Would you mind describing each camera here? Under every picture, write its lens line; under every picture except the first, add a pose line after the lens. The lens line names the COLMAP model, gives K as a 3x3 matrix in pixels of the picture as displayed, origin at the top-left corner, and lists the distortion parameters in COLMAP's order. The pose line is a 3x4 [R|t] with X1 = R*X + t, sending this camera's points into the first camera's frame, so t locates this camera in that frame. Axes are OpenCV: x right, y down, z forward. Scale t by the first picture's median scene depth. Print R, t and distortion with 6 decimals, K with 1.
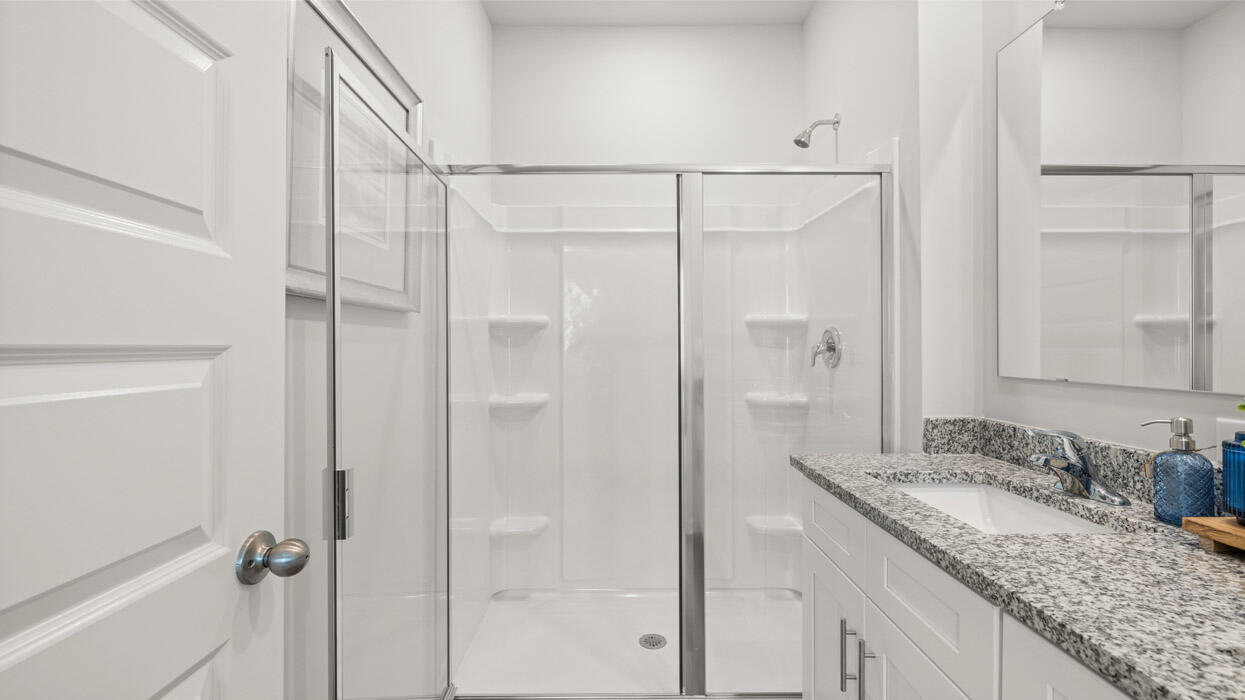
lens RADIAL K [[519.1, 0, 618.9], [0, 519.1, 344.3], [0, 0, 1]] dist [-0.019064, 0.002652]
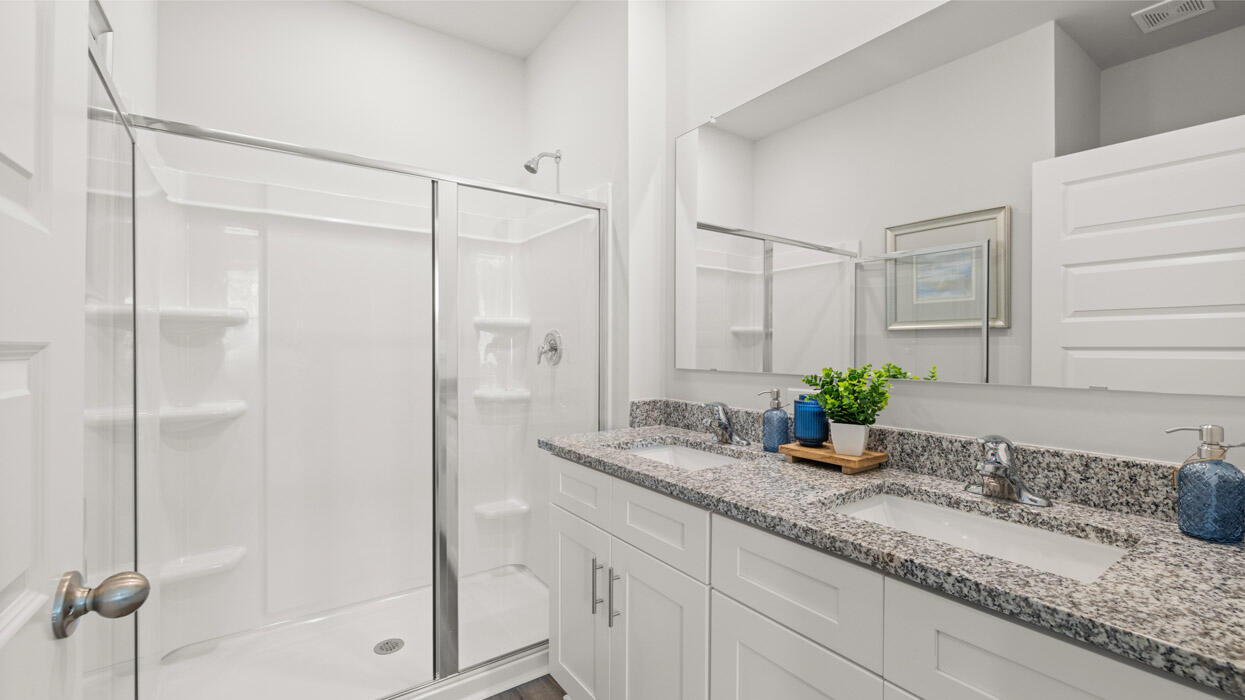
lens RADIAL K [[519.1, 0, 622.2], [0, 519.1, 349.7], [0, 0, 1]] dist [-0.019064, 0.002652]
pose [[0.814404, -0.000679, 0.580298, -0.198318], [-0.004588, 0.999961, 0.007608, 0.000798], [-0.580280, -0.008858, 0.814369, -0.071260]]
